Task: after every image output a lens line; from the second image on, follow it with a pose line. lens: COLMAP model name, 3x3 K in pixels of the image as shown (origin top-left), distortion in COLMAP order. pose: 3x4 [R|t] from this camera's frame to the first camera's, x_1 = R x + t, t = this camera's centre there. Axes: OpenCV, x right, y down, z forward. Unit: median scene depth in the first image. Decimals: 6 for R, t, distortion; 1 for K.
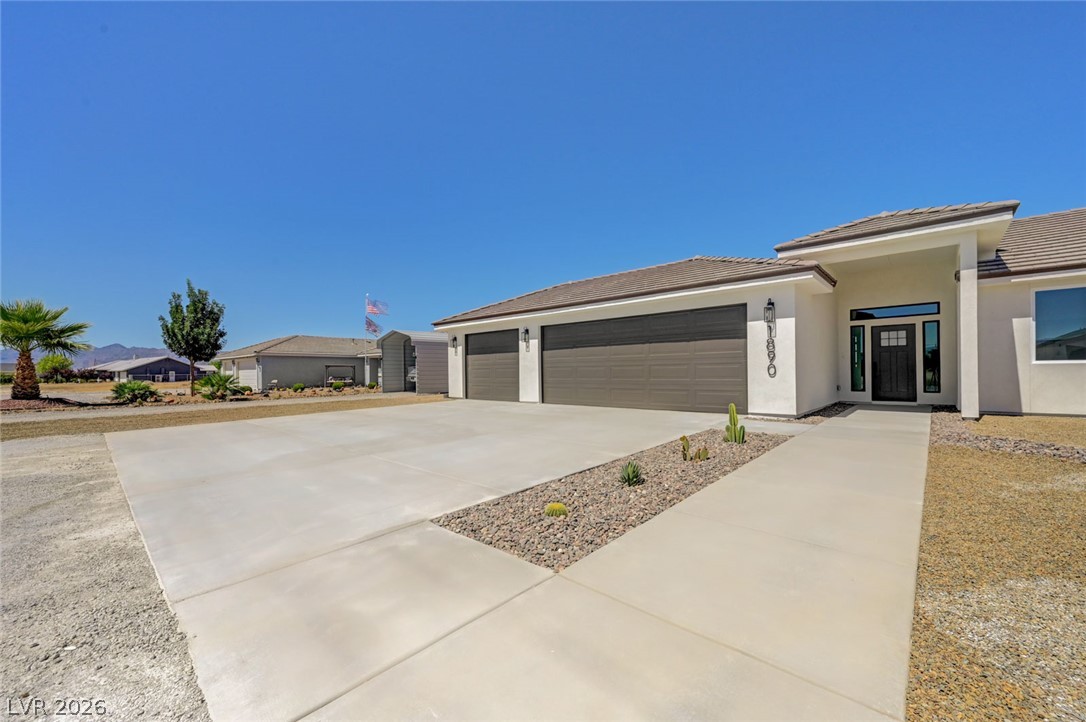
lens RADIAL K [[430.1, 0, 537.4], [0, 430.1, 371.4], [0, 0, 1]] dist [-0.004071, 0.000681]
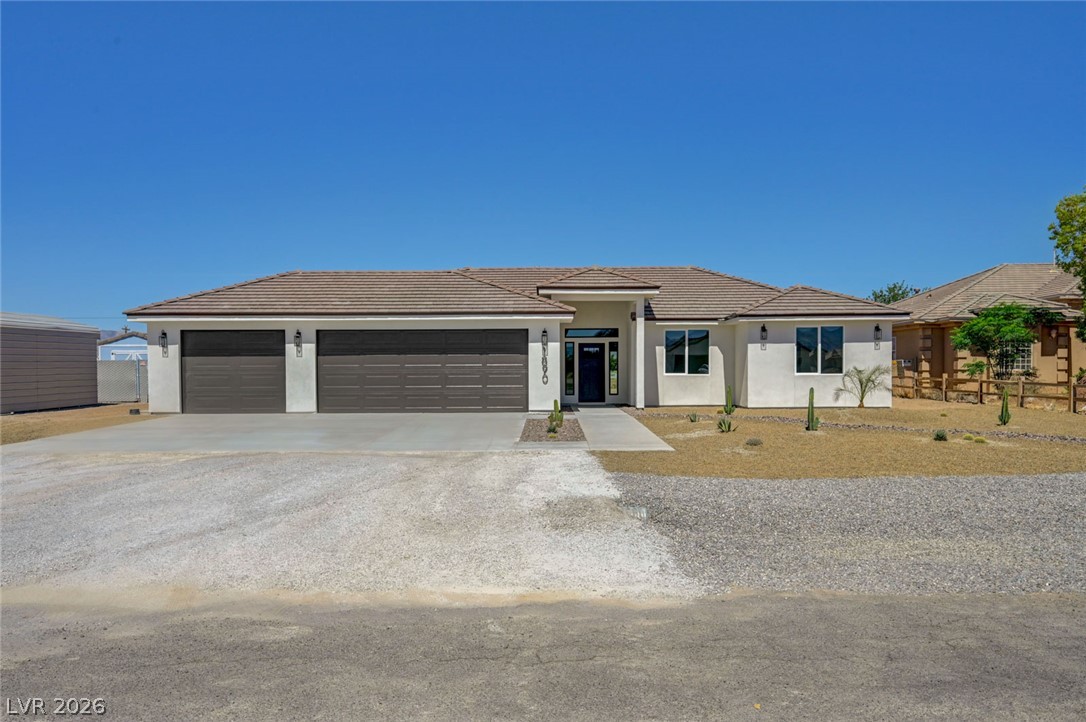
lens RADIAL K [[845.5, 0, 544.8], [0, 845.5, 366.8], [0, 0, 1]] dist [0.015619, 0.004035]
pose [[0.730438, 0.009252, 0.682916, -0.878603], [-0.005019, 0.999954, -0.008179, -0.013238], [-0.682960, 0.002547, 0.730451, -0.664892]]
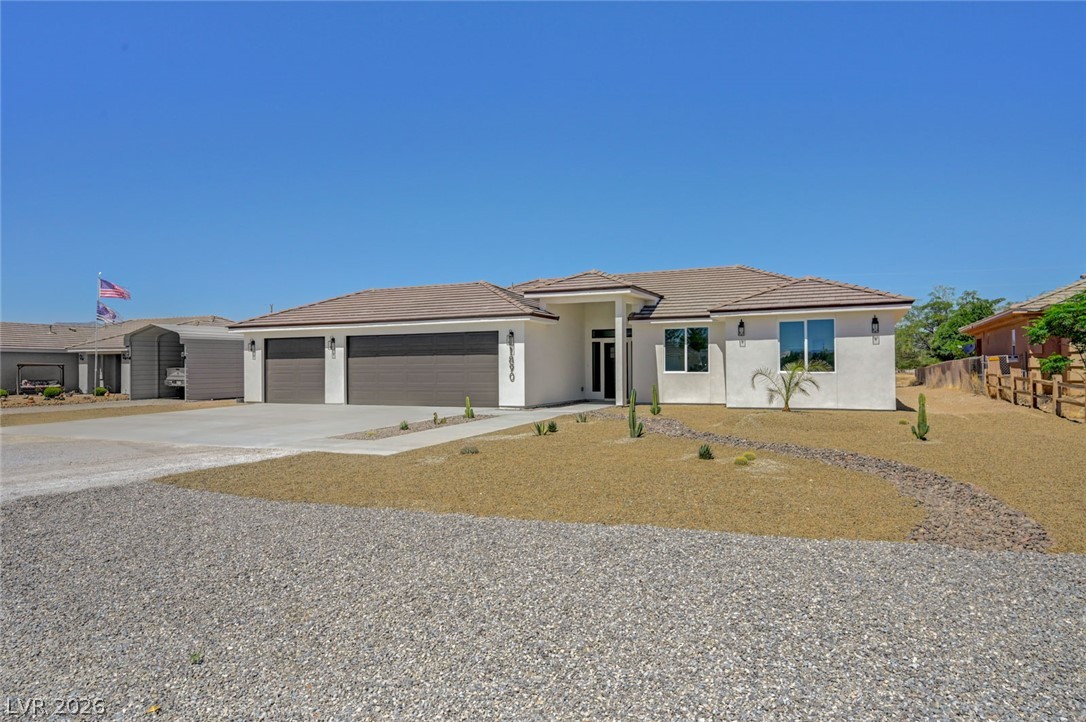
lens RADIAL K [[660.2, 0, 541.5], [0, 660.2, 359.3], [0, 0, 1]] dist [0.015059, 0.001163]
pose [[0.944870, 0.007919, 0.327351, -0.075892], [-0.003240, 0.999885, -0.014837, -0.020262], [-0.327431, 0.012958, 0.944786, -0.804372]]
